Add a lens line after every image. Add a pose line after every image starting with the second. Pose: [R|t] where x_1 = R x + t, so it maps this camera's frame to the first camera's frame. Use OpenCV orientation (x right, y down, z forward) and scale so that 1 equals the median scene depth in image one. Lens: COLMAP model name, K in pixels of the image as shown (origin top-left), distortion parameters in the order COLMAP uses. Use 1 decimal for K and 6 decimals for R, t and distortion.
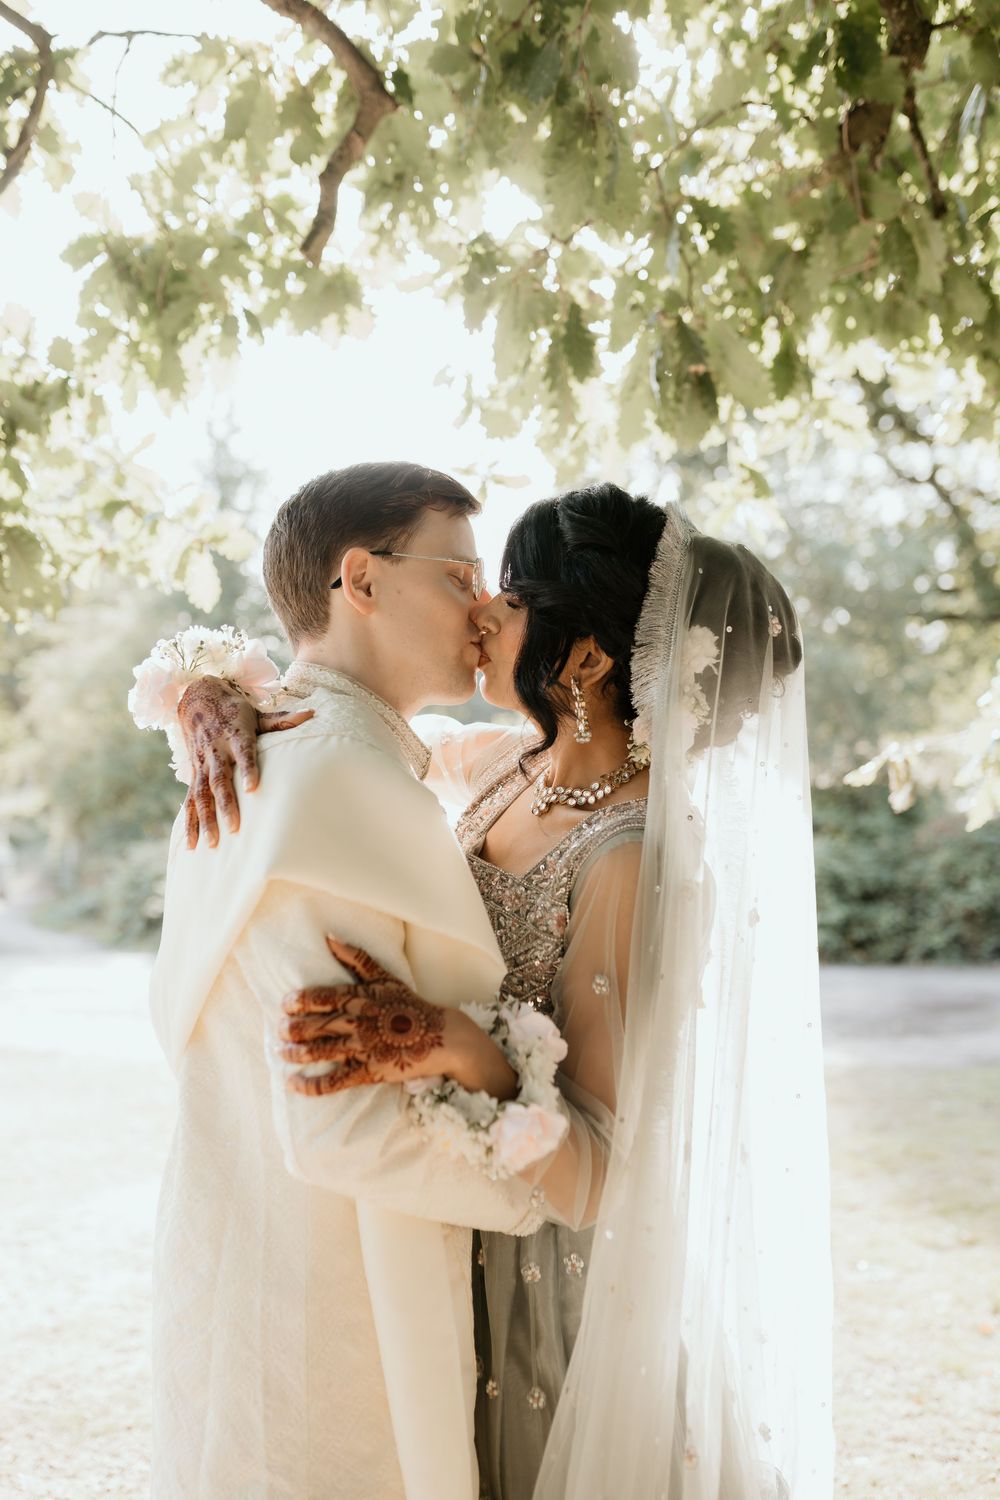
lens RADIAL K [[1520.0, 0, 500.0], [0, 1520.0, 750.0], [0, 0, 1]] dist [0.018200, 0.008382]
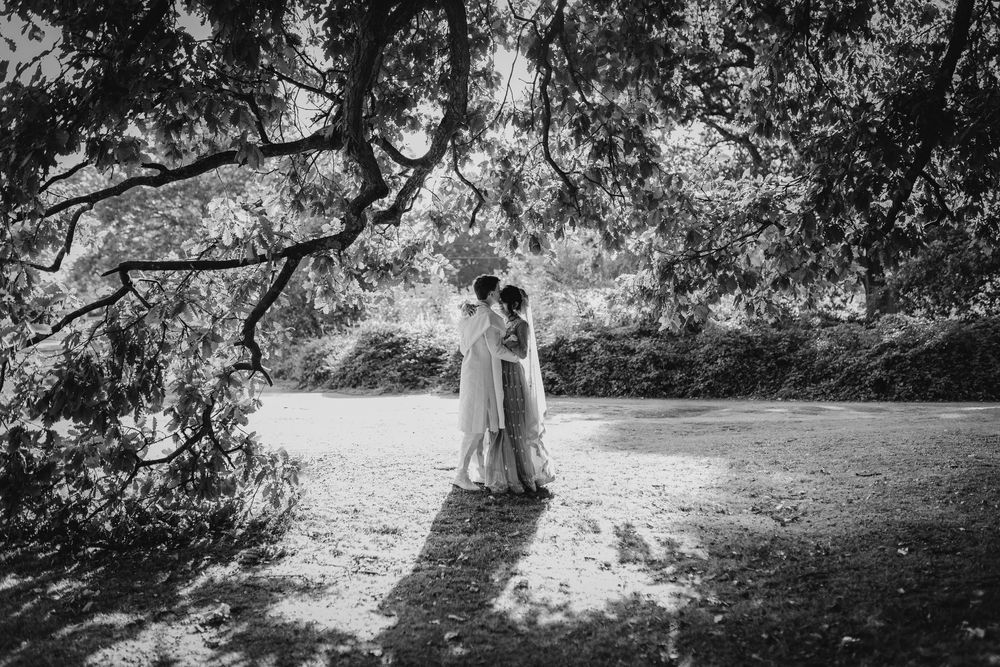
lens RADIAL K [[1007.2, 0, 501.6], [0, 1007.2, 329.6], [0, 0, 1]] dist [0.096282, -0.174433]
pose [[0.999855, 0.014938, 0.008160, -0.033111], [-0.015285, 0.998898, 0.044386, -0.090684], [-0.007488, -0.044505, 0.998981, -2.778408]]
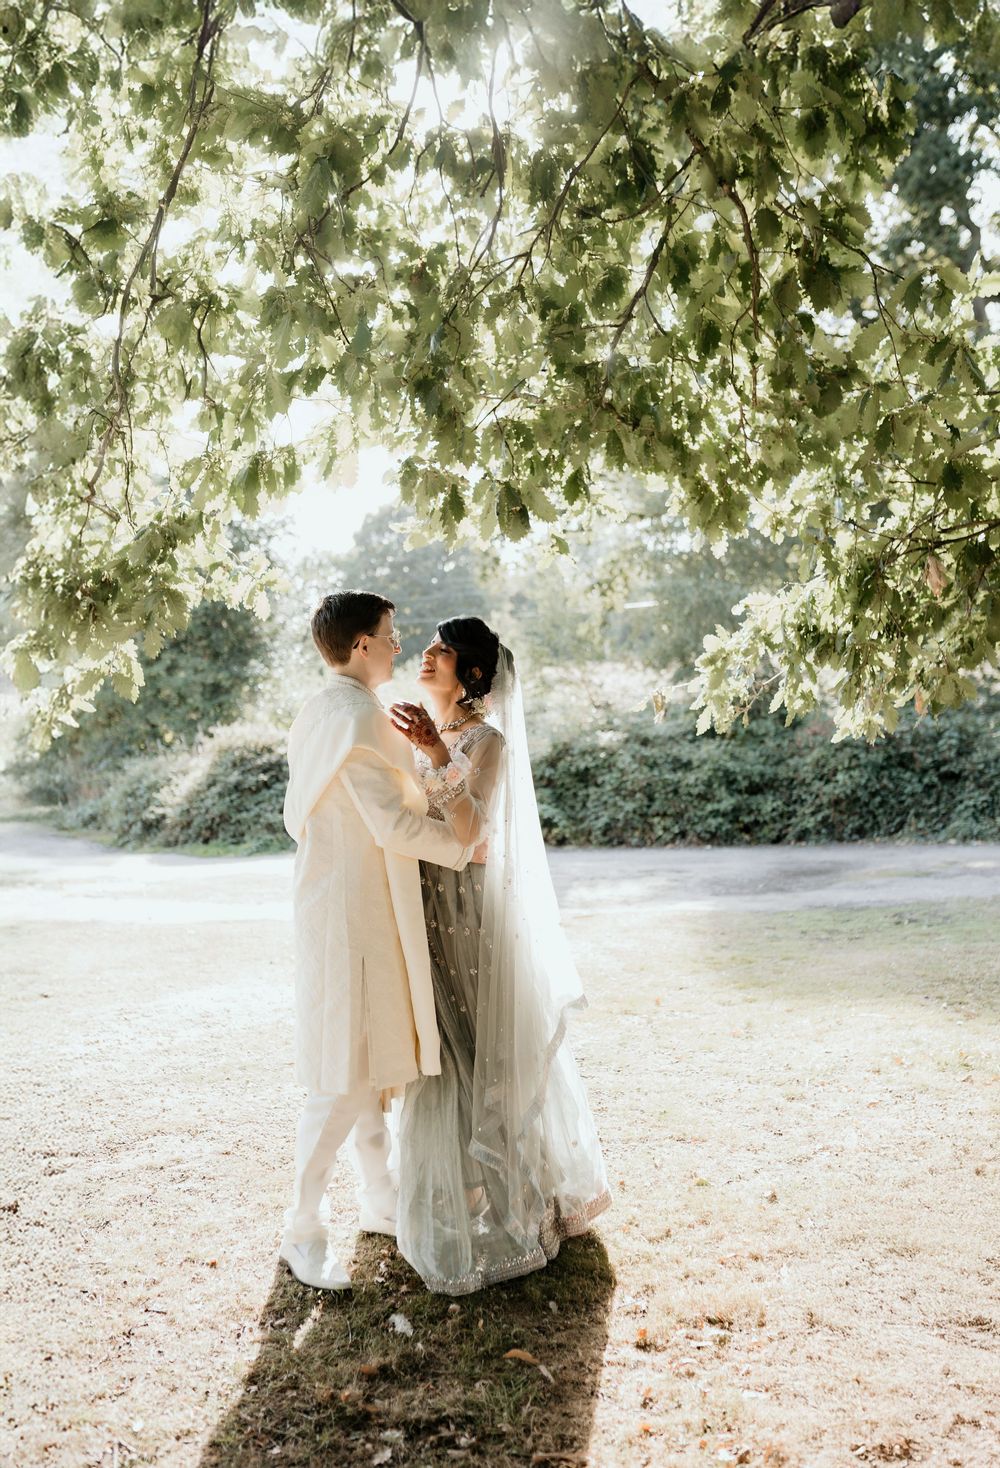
lens RADIAL K [[1430.8, 0, 515.3], [0, 1430.8, 760.3], [0, 0, 1]] dist [-0.006762, -0.002199]
pose [[0.998889, -0.020810, 0.042281, 0.037534], [0.017951, 0.997597, 0.066918, -0.036735], [-0.043571, -0.066085, 0.996862, -0.833334]]
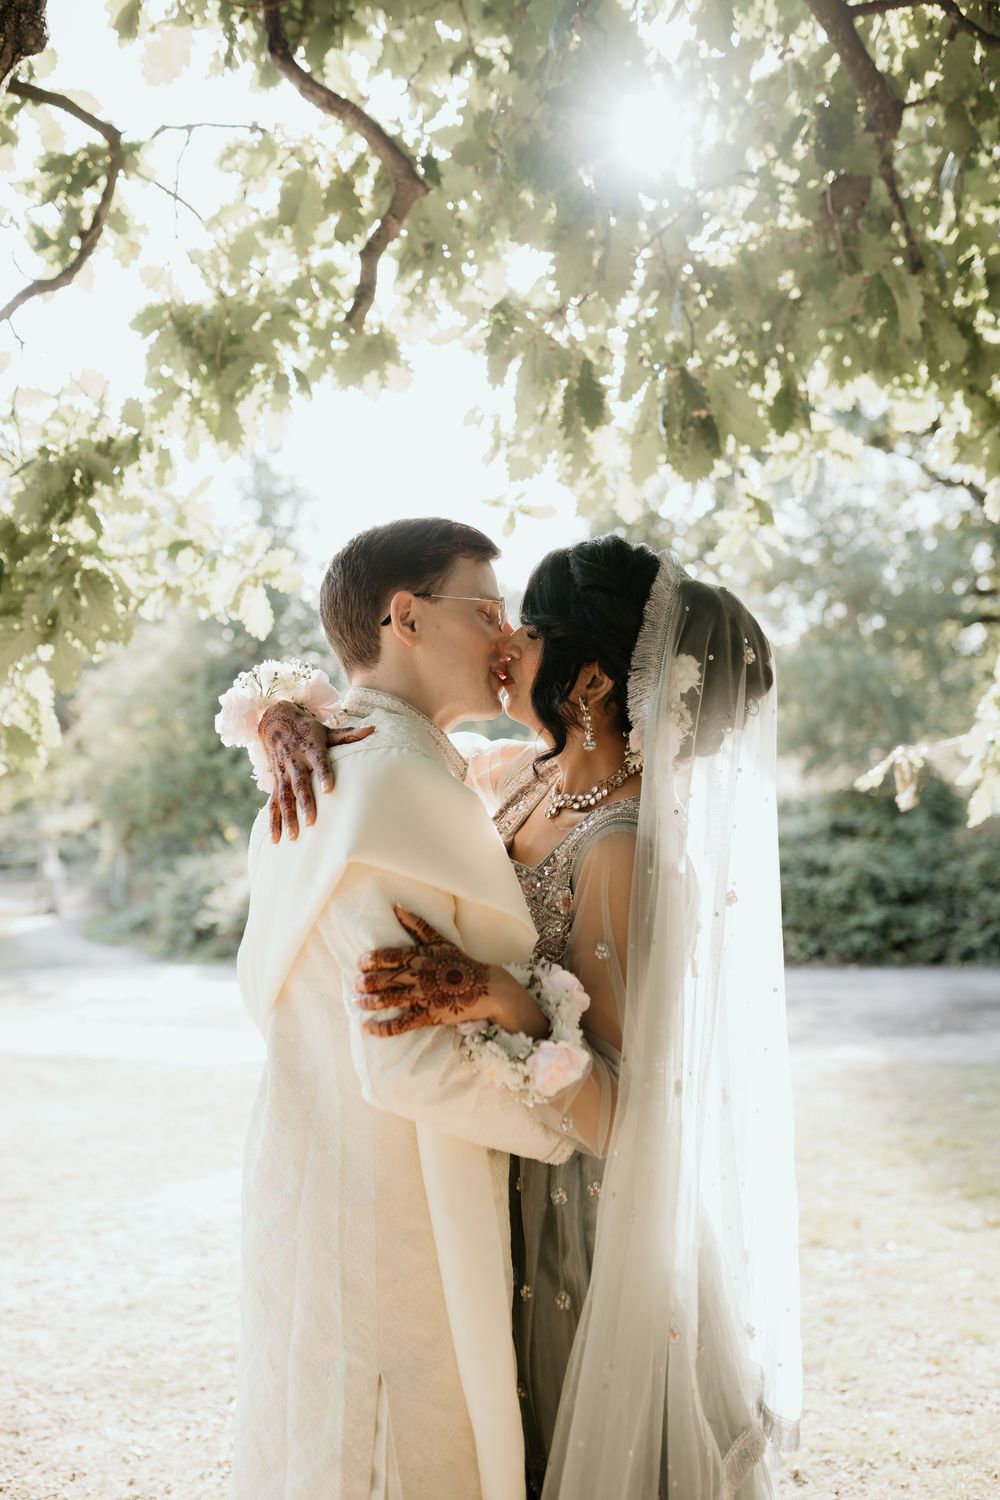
lens RADIAL K [[1518.8, 0, 500.0], [0, 1518.8, 750.0], [0, 0, 1]] dist [-0.000602, 0.013636]
pose [[0.999482, -0.017691, -0.026897, 0.007795], [0.017514, 0.999824, -0.006777, 0.000623], [0.027013, 0.006303, 0.999615, -0.103813]]
